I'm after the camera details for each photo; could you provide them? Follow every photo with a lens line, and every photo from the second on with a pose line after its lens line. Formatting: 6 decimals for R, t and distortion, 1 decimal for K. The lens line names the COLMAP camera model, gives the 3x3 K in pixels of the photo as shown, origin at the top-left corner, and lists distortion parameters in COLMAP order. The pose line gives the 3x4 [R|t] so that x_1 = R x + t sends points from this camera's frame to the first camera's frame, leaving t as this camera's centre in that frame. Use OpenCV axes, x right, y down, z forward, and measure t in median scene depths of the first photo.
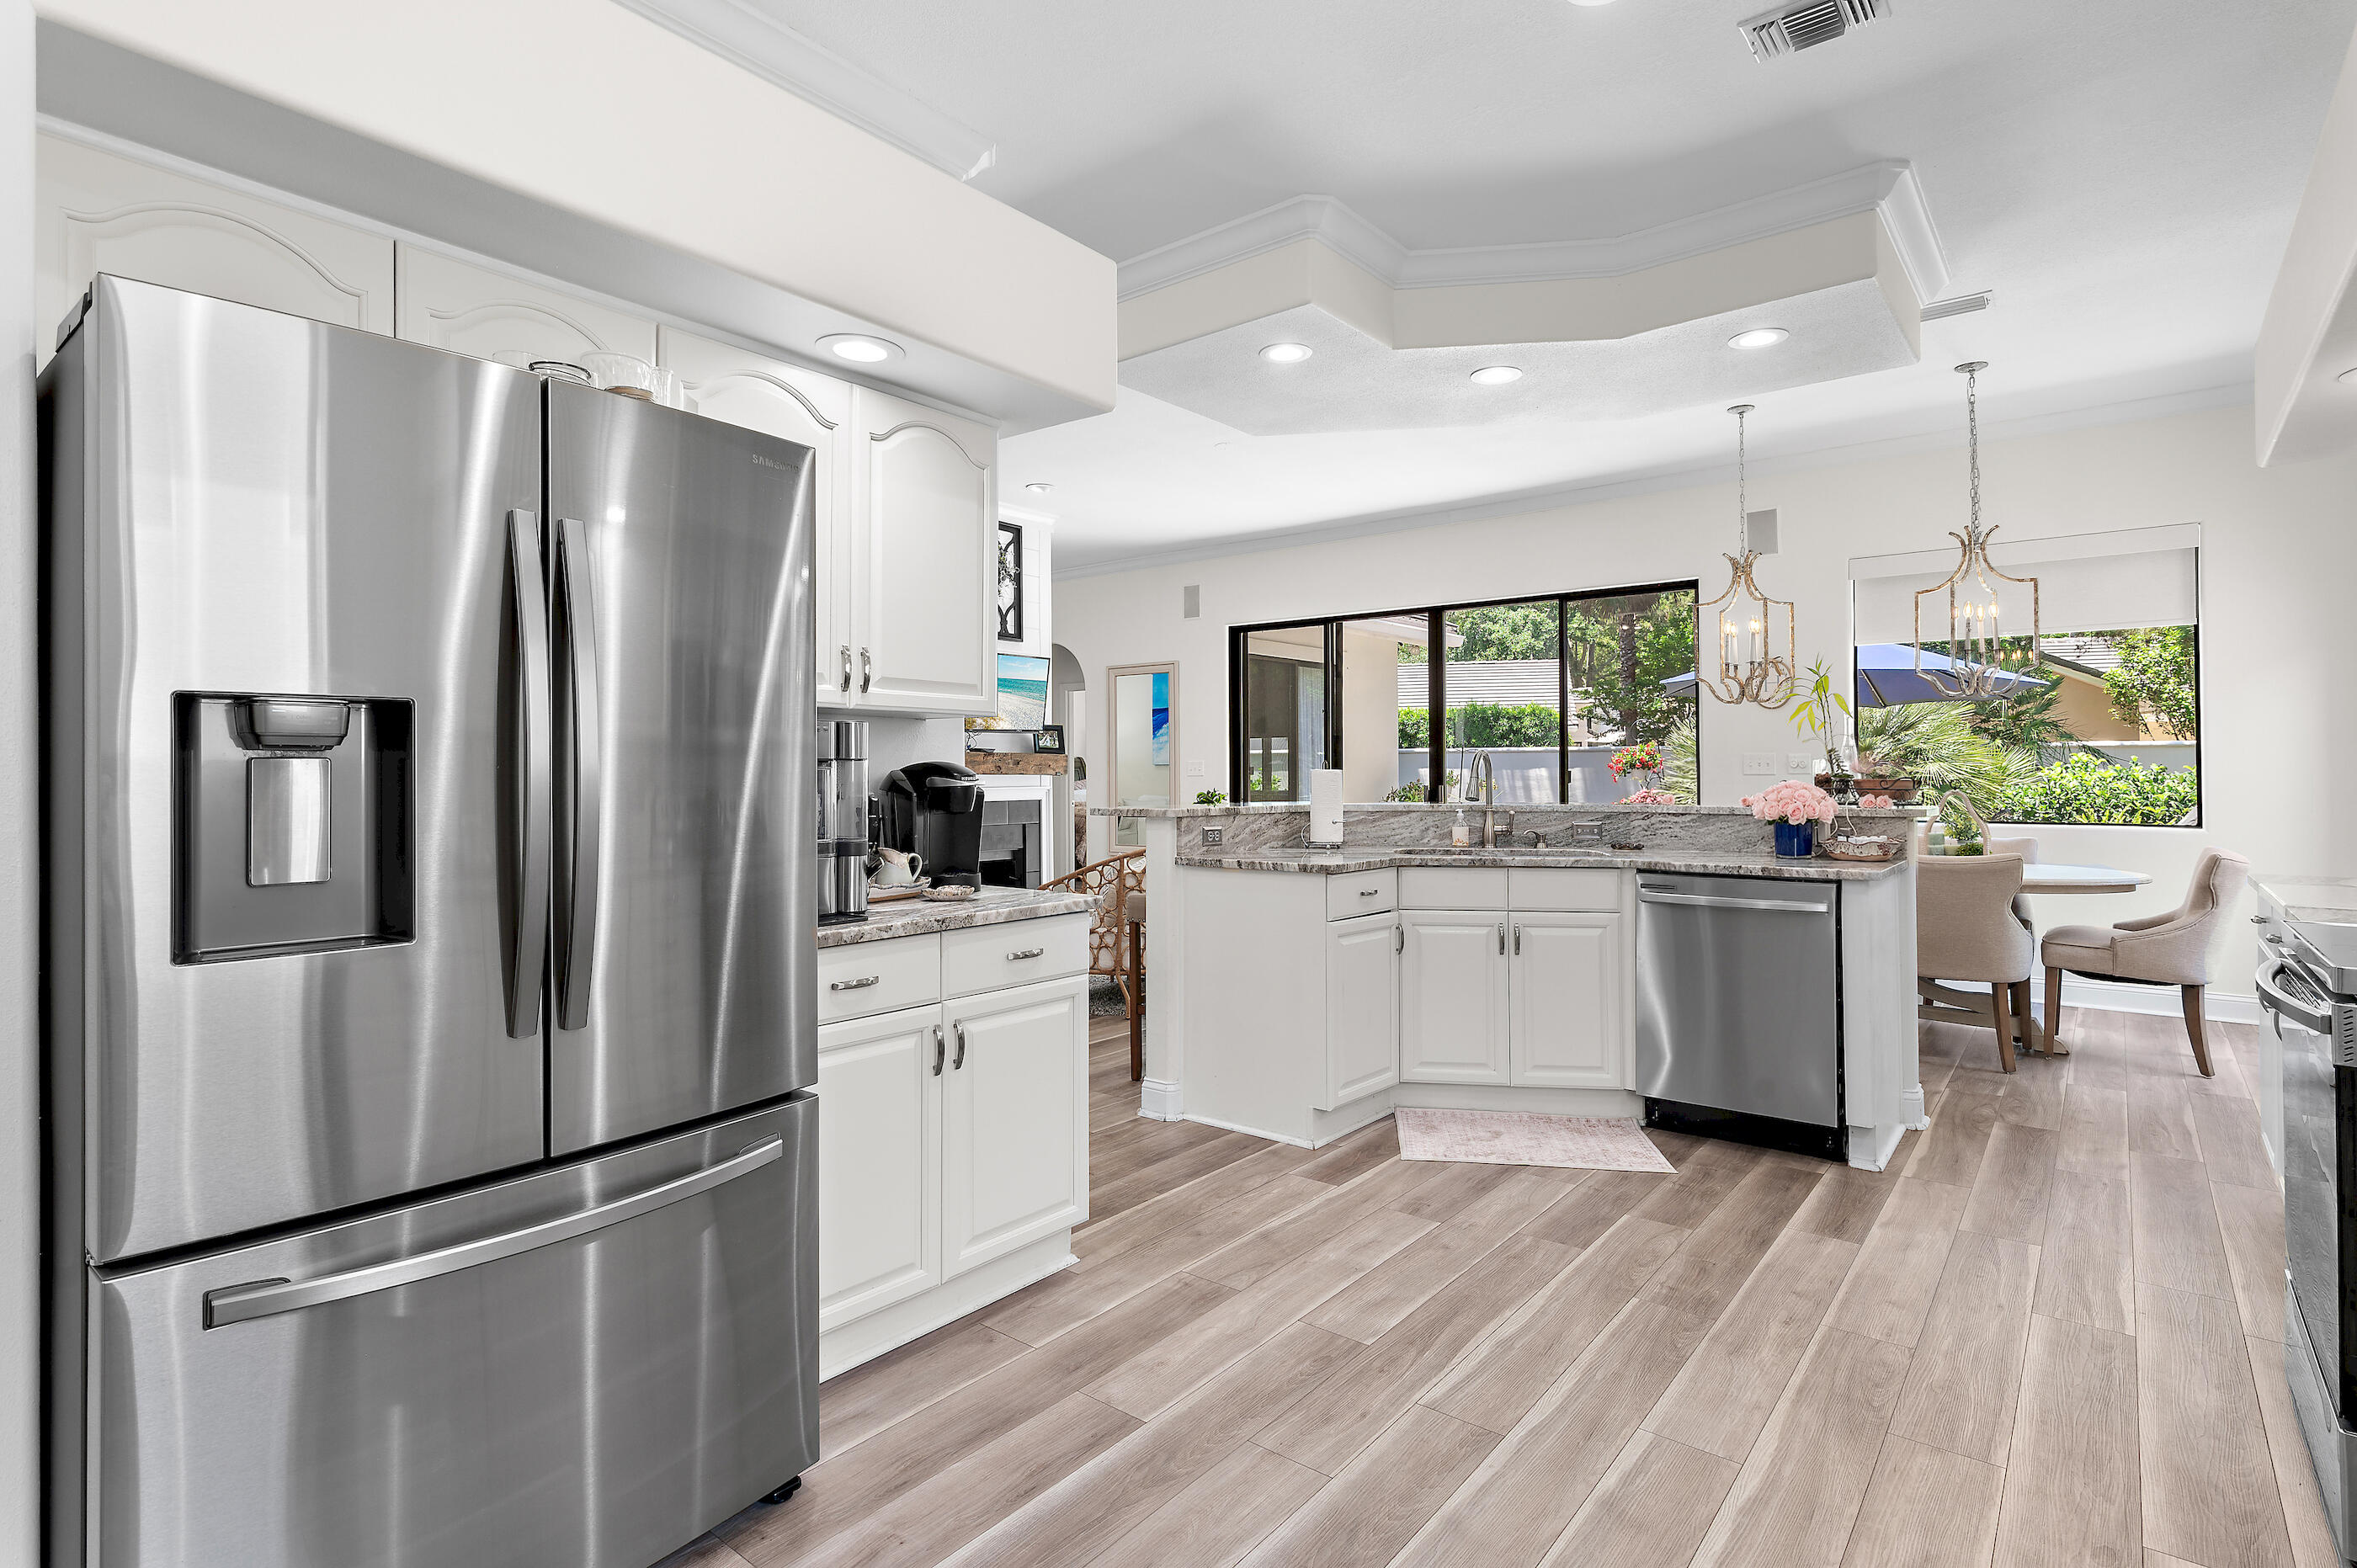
lens RADIAL K [[1146.1, 0, 1195.7], [0, 1146.1, 780.1], [0, 0, 1]] dist [0.003344, 0.000448]
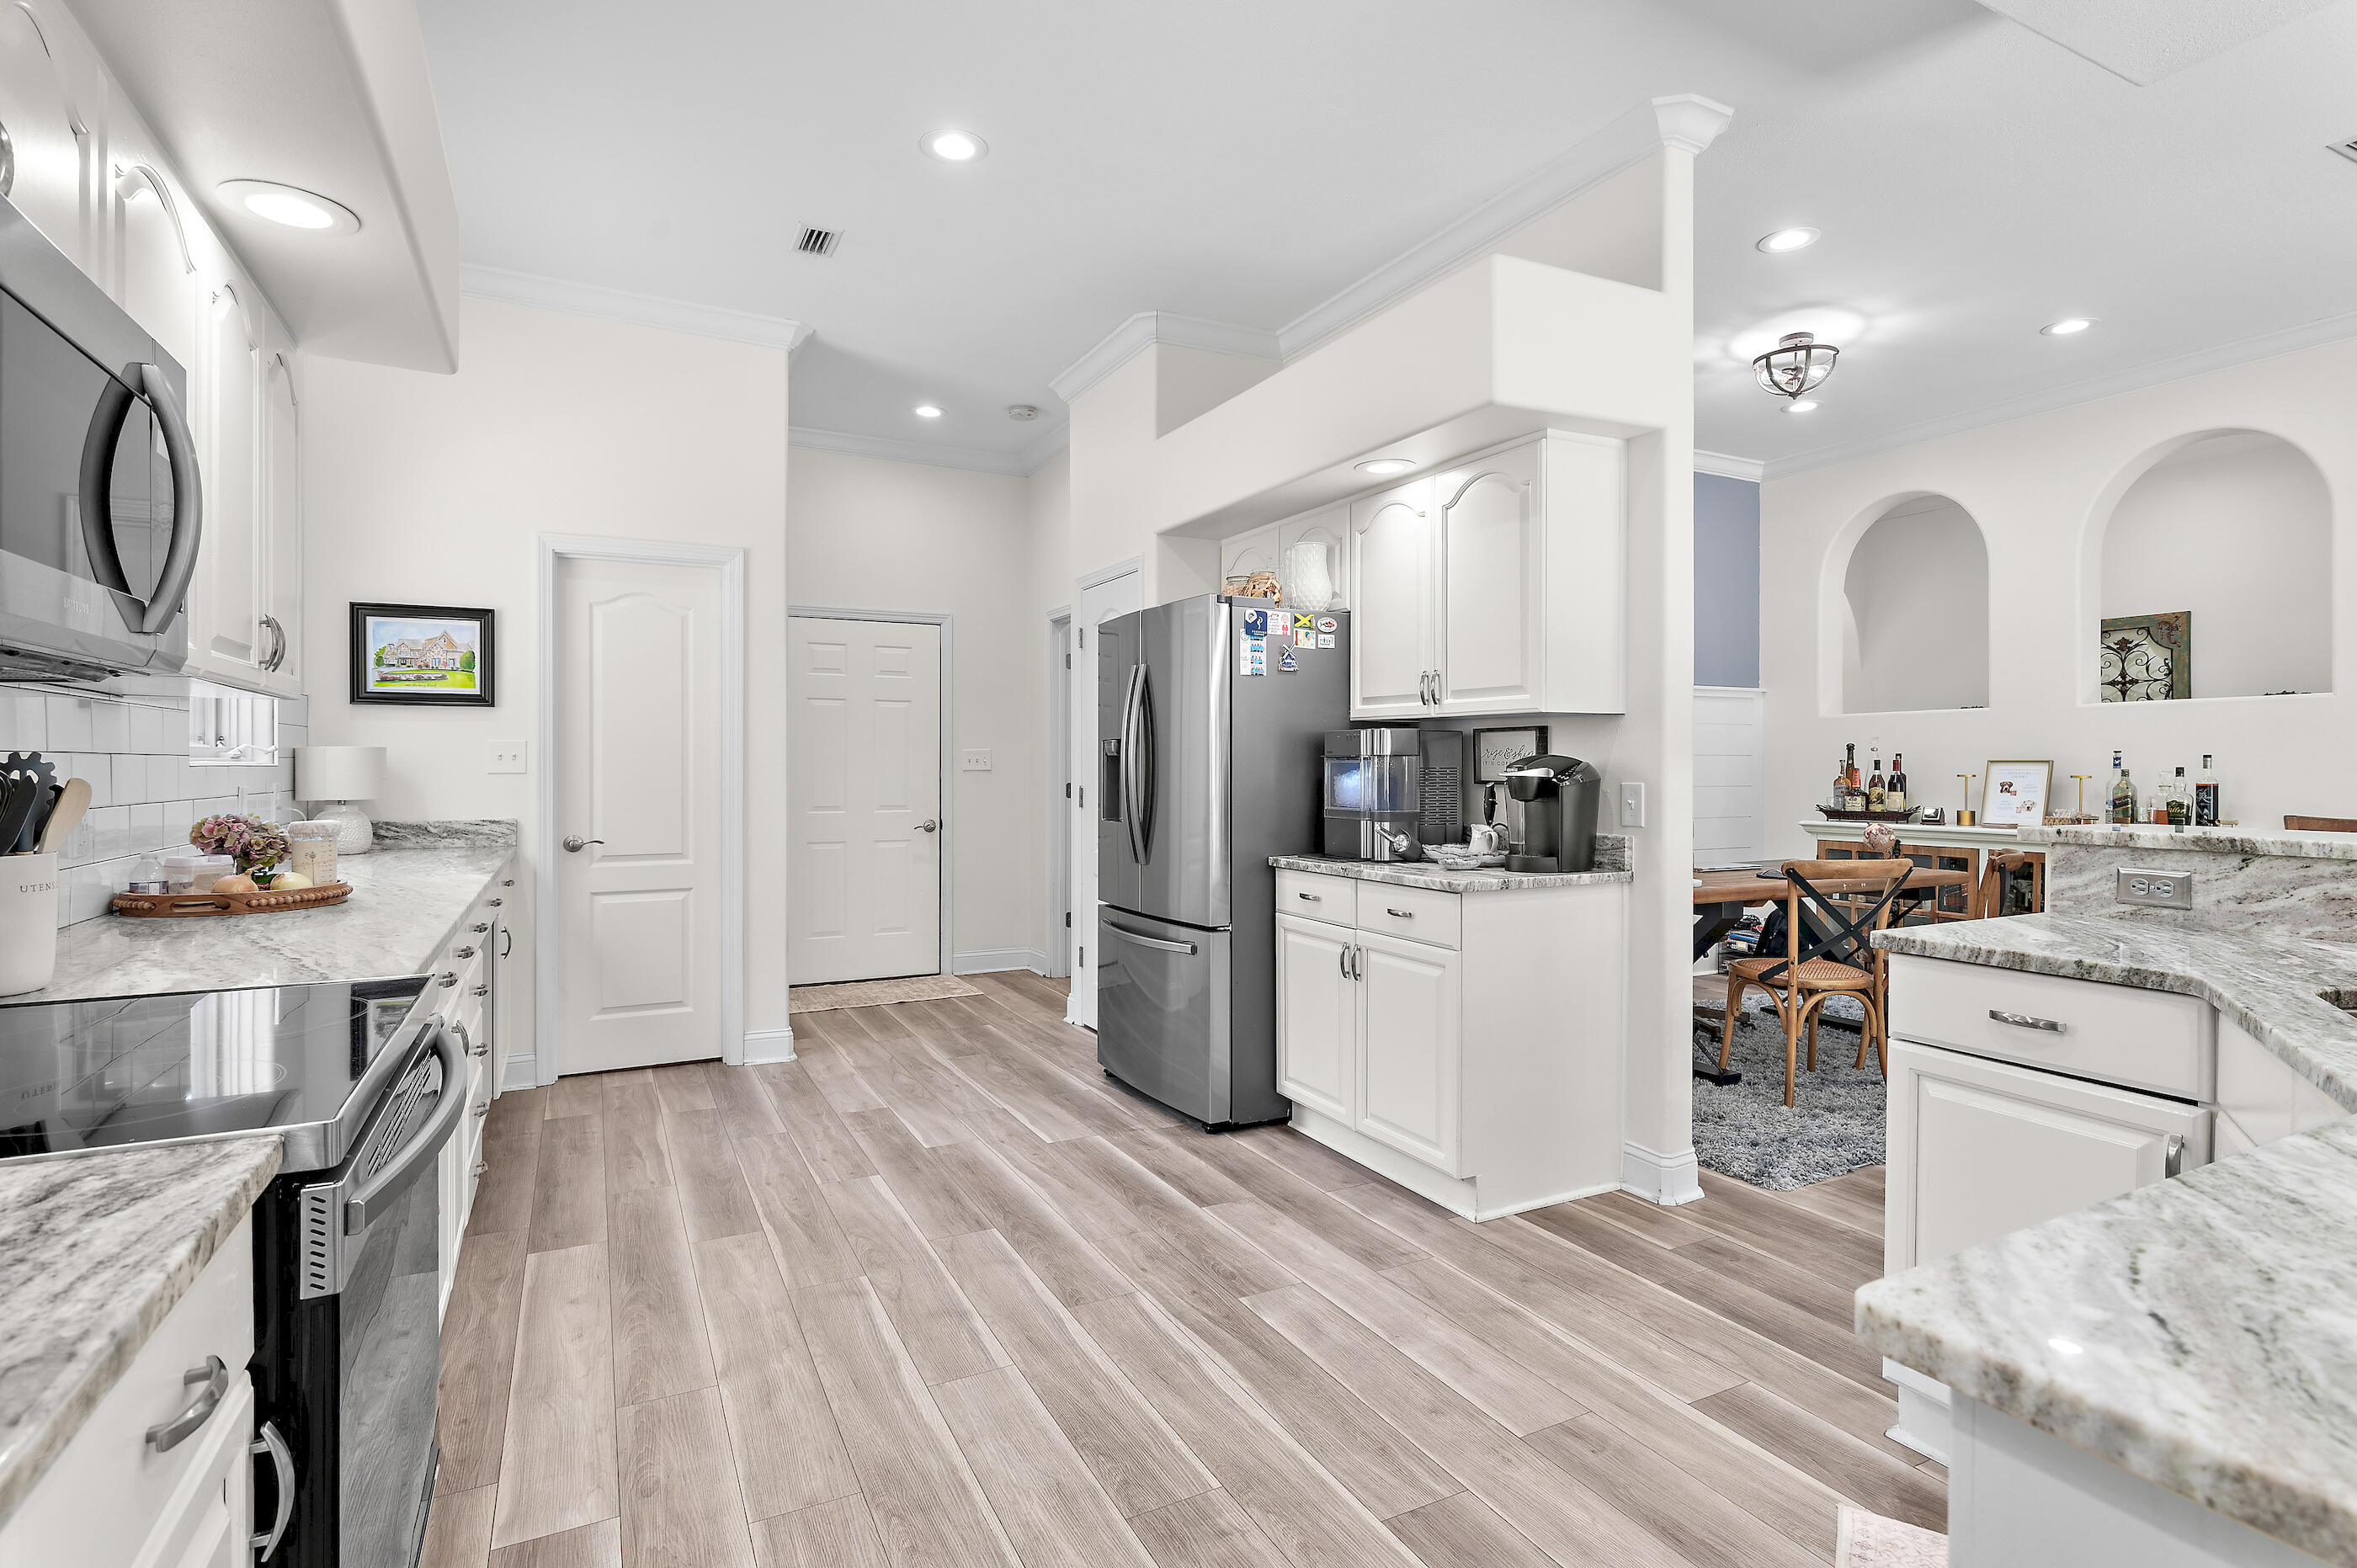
lens RADIAL K [[1146.1, 0, 1186.6], [0, 1146.1, 775.1], [0, 0, 1]] dist [0.003344, 0.000448]
pose [[-0.401990, 0.009133, -0.915599, 0.503623], [-0.006407, 0.999898, 0.012787, -0.004551], [0.915622, 0.011006, -0.401890, 0.606191]]
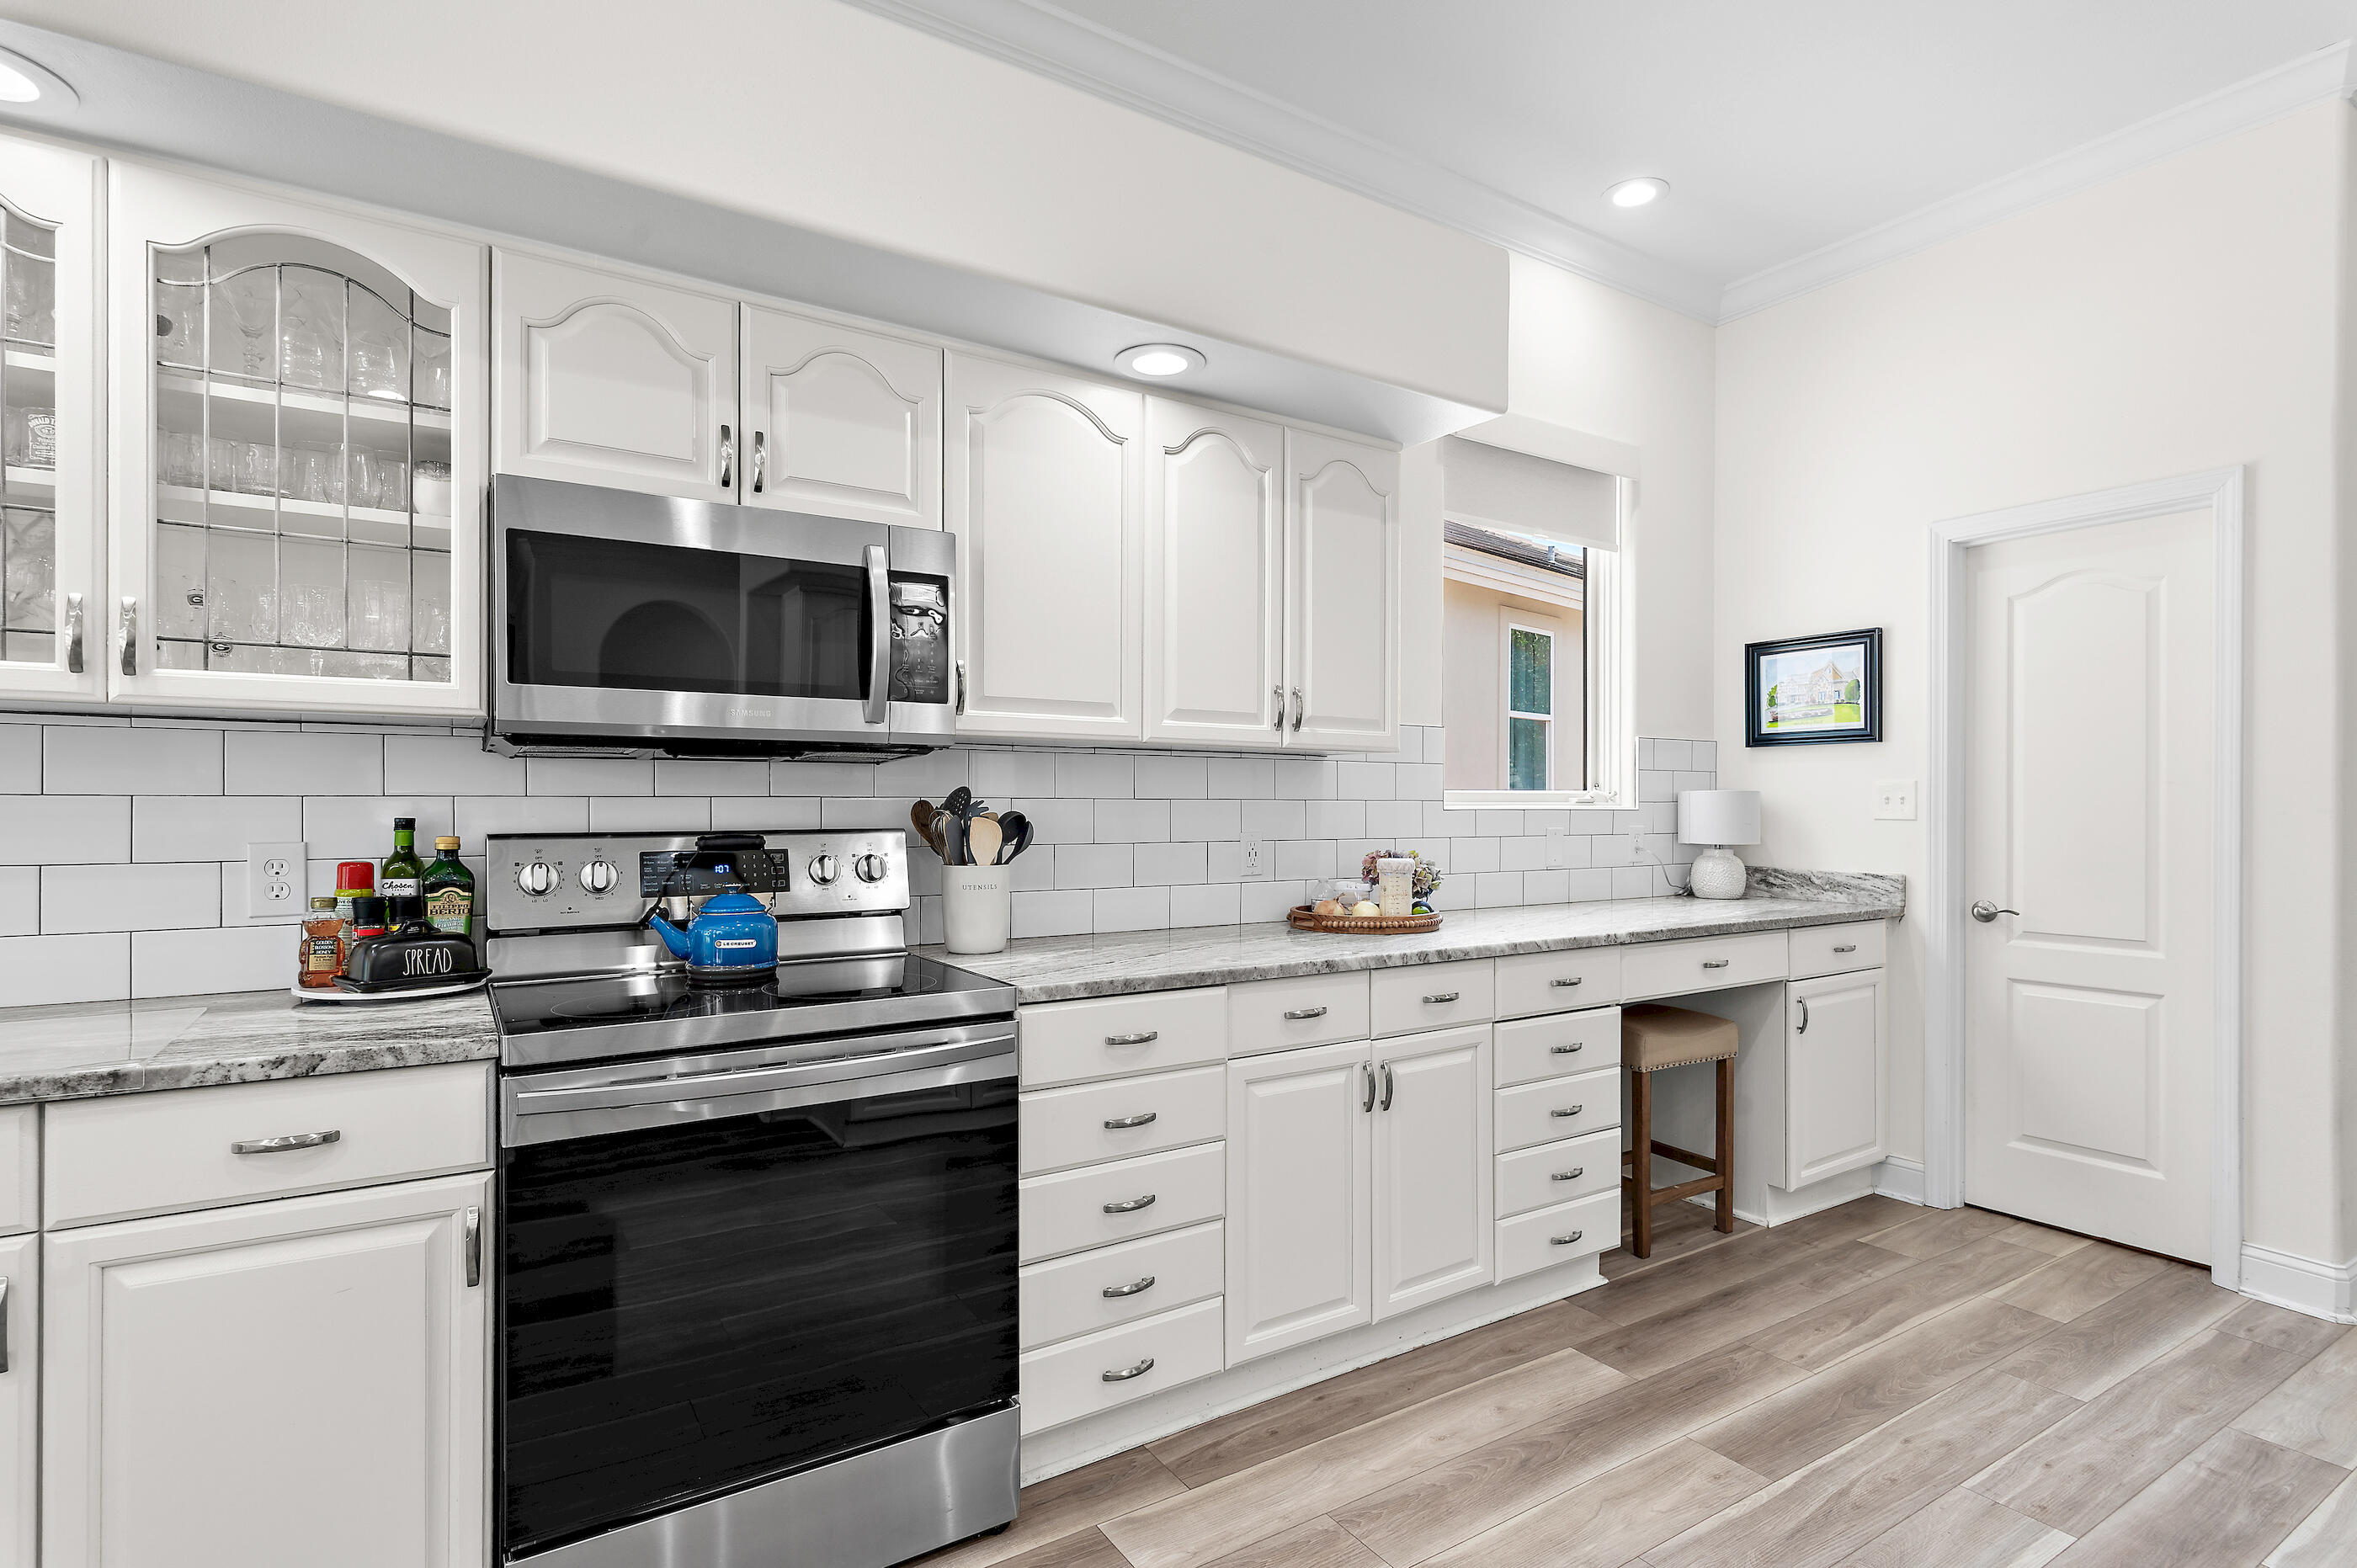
lens RADIAL K [[1146.1, 0, 1168.1], [0, 1146.1, 807.0], [0, 0, 1]] dist [0.003344, 0.000448]
pose [[-0.946508, -0.000793, 0.322678, 0.152613], [0.001706, 0.999971, 0.007463, -0.005684], [-0.322675, 0.007615, -0.946479, 0.626793]]
